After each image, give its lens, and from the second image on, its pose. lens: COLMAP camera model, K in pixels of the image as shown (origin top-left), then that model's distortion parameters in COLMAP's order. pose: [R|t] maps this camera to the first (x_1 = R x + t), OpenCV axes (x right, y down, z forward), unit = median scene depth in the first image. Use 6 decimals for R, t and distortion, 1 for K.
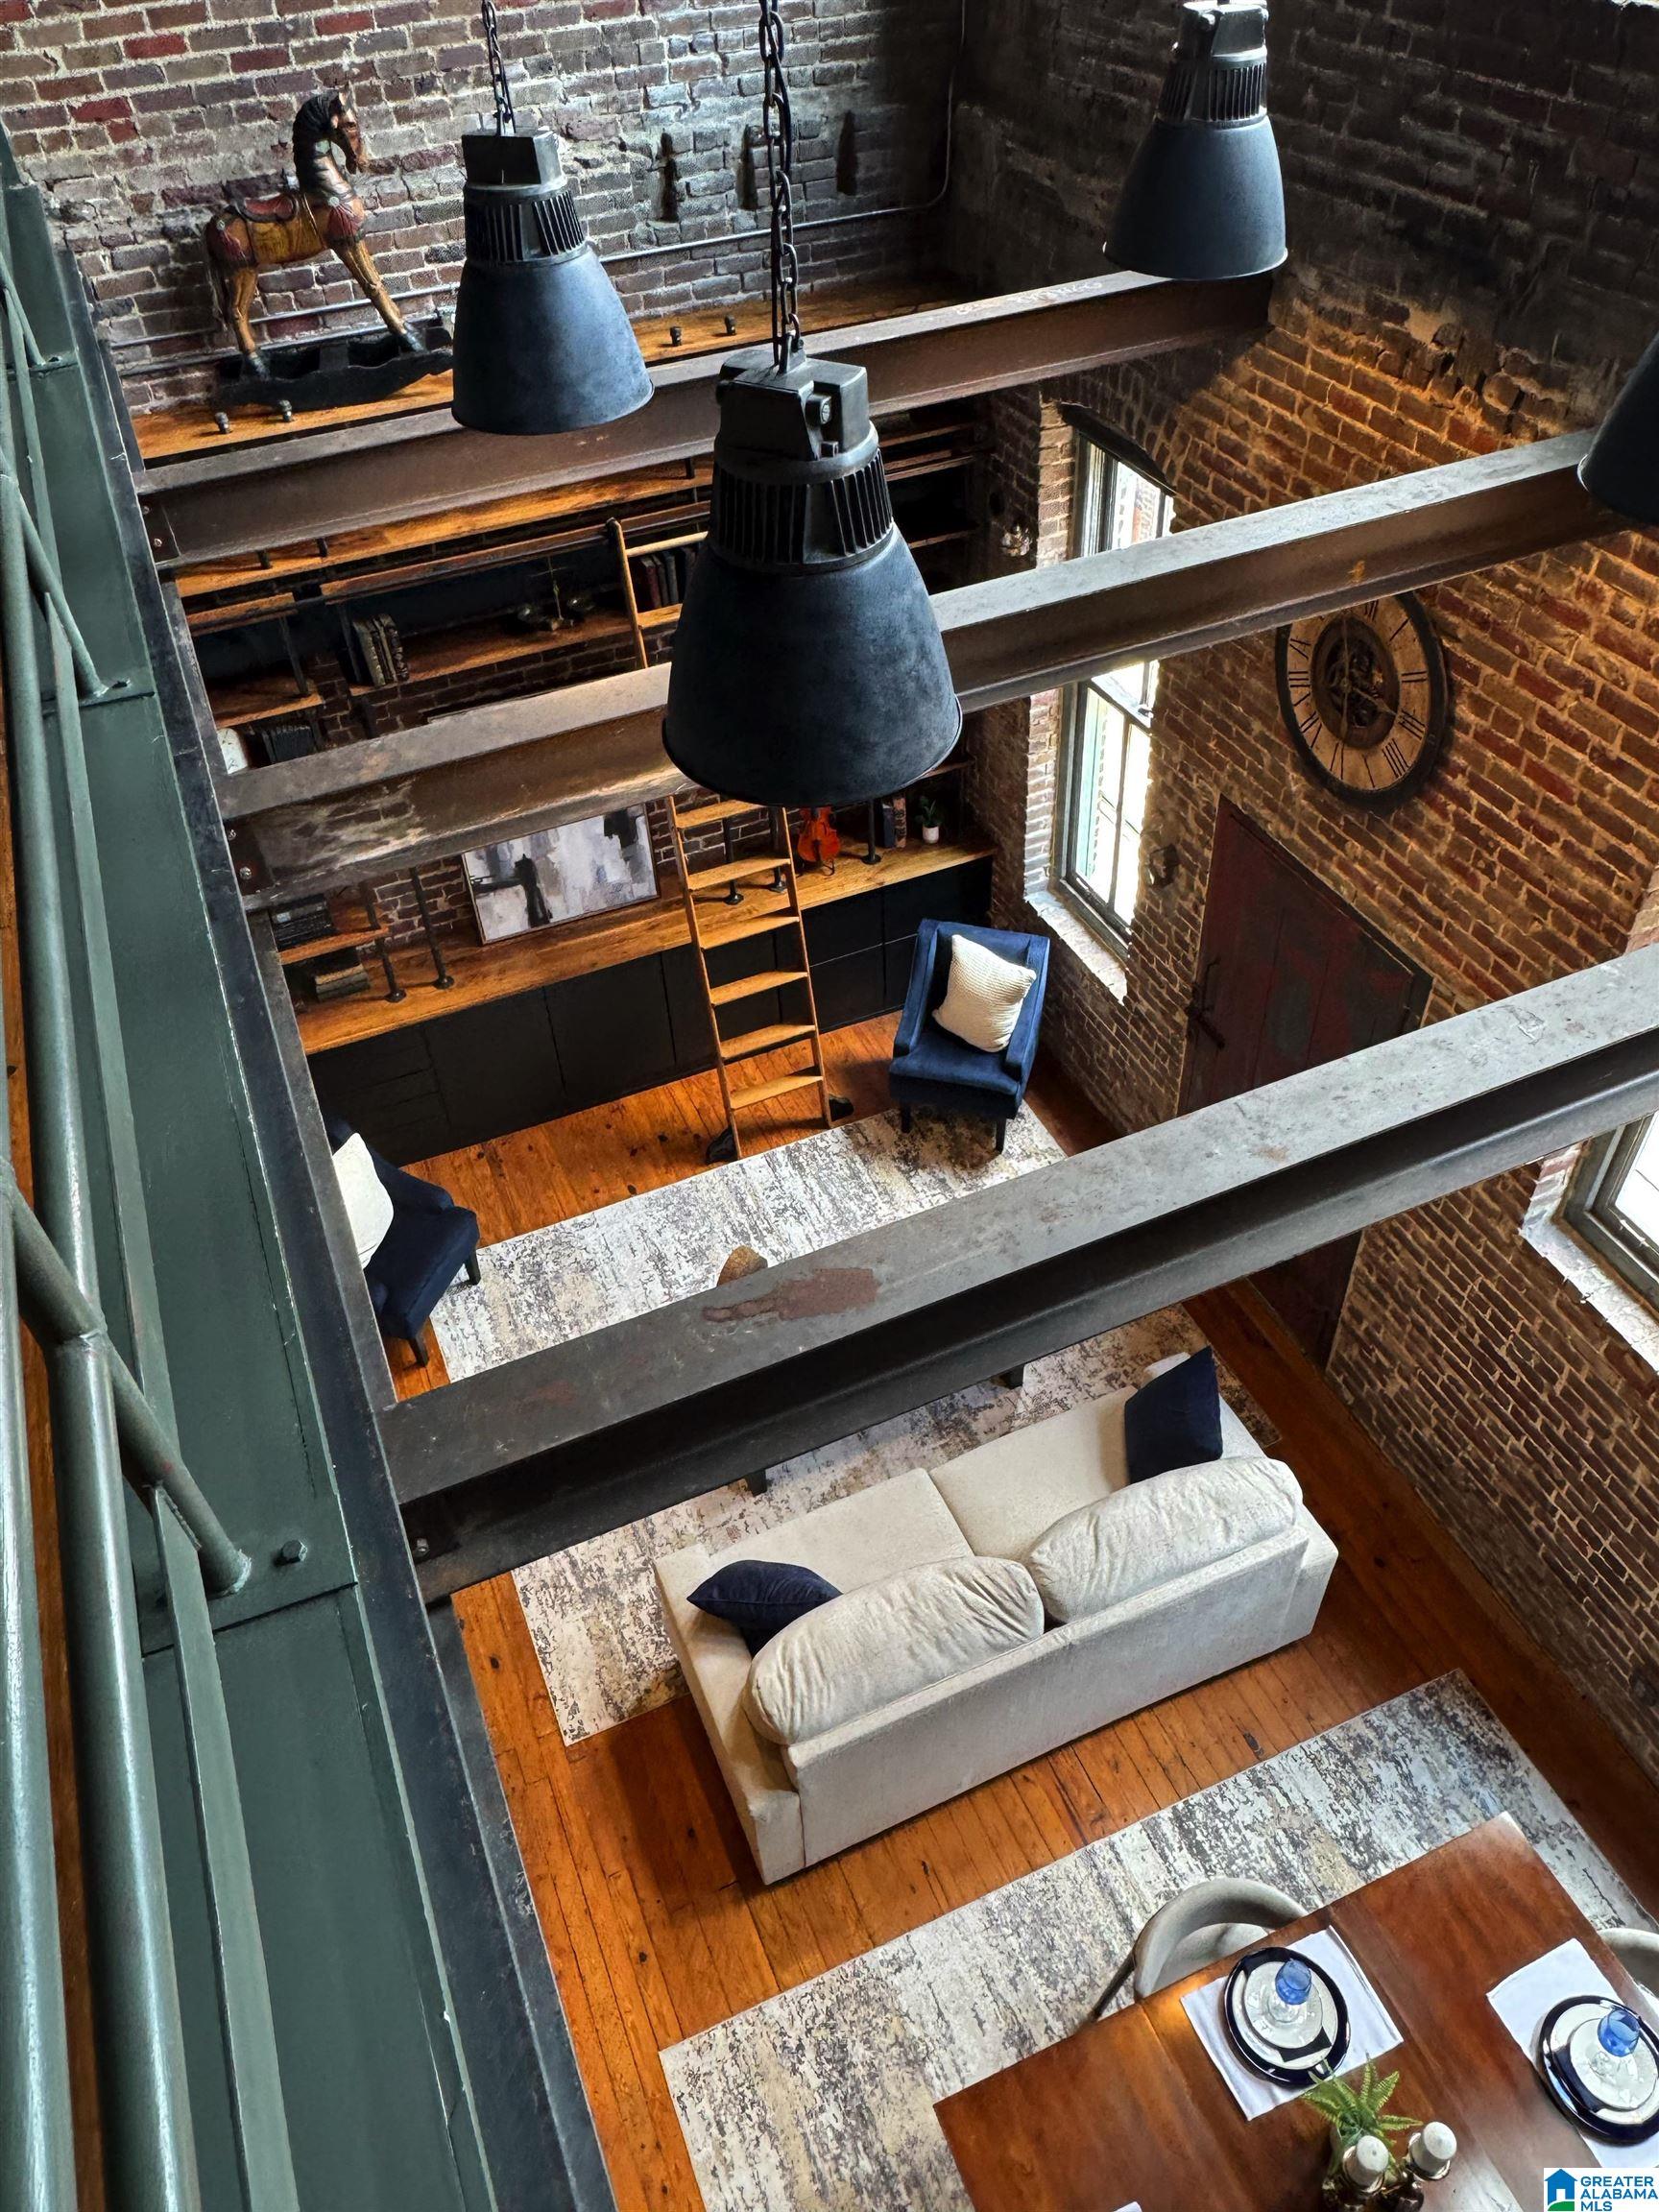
lens RADIAL K [[1554.6, 0, 827.7], [0, 1554.6, 1094.8], [0, 0, 1]] dist [-0.021124, 0.011206]
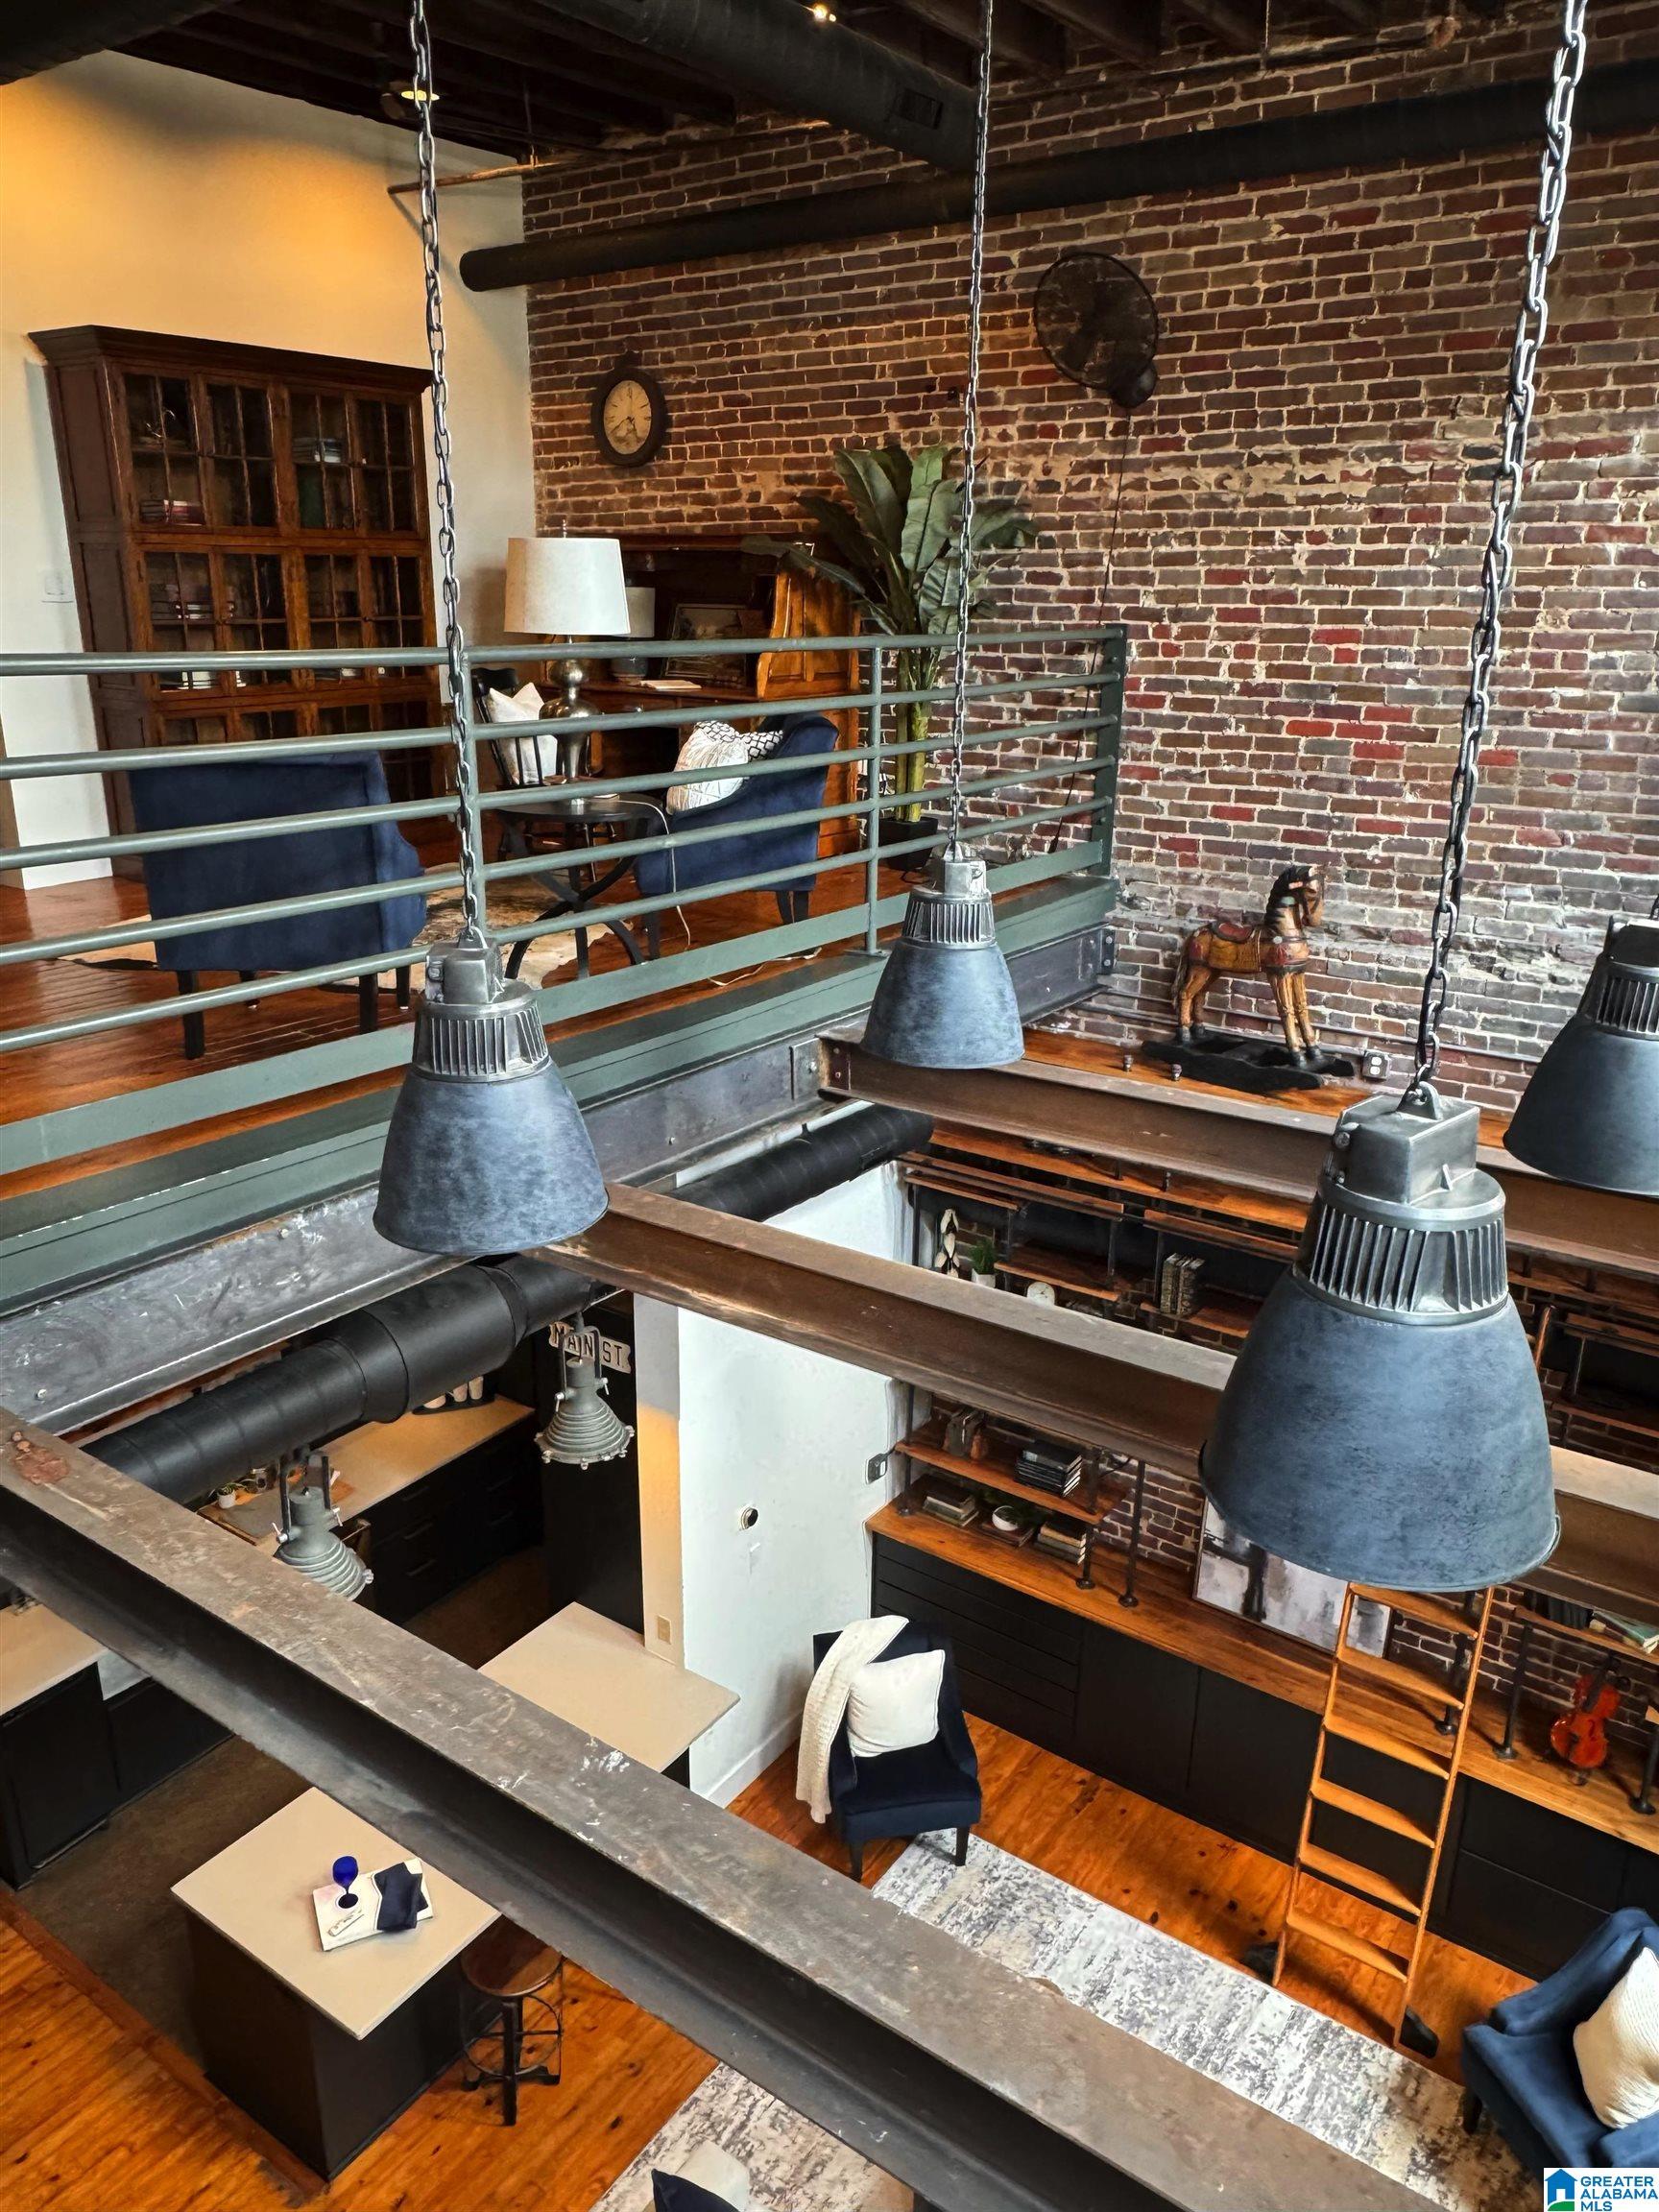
lens RADIAL K [[1554.6, 0, 818.2], [0, 1554.6, 1089.9], [0, 0, 1]] dist [-0.021124, 0.011206]
pose [[0.508182, 0.305085, -0.805404, 0.449959], [-0.616372, 0.781980, -0.092697, -0.143040], [0.601529, 0.543535, 0.585434, 0.133799]]
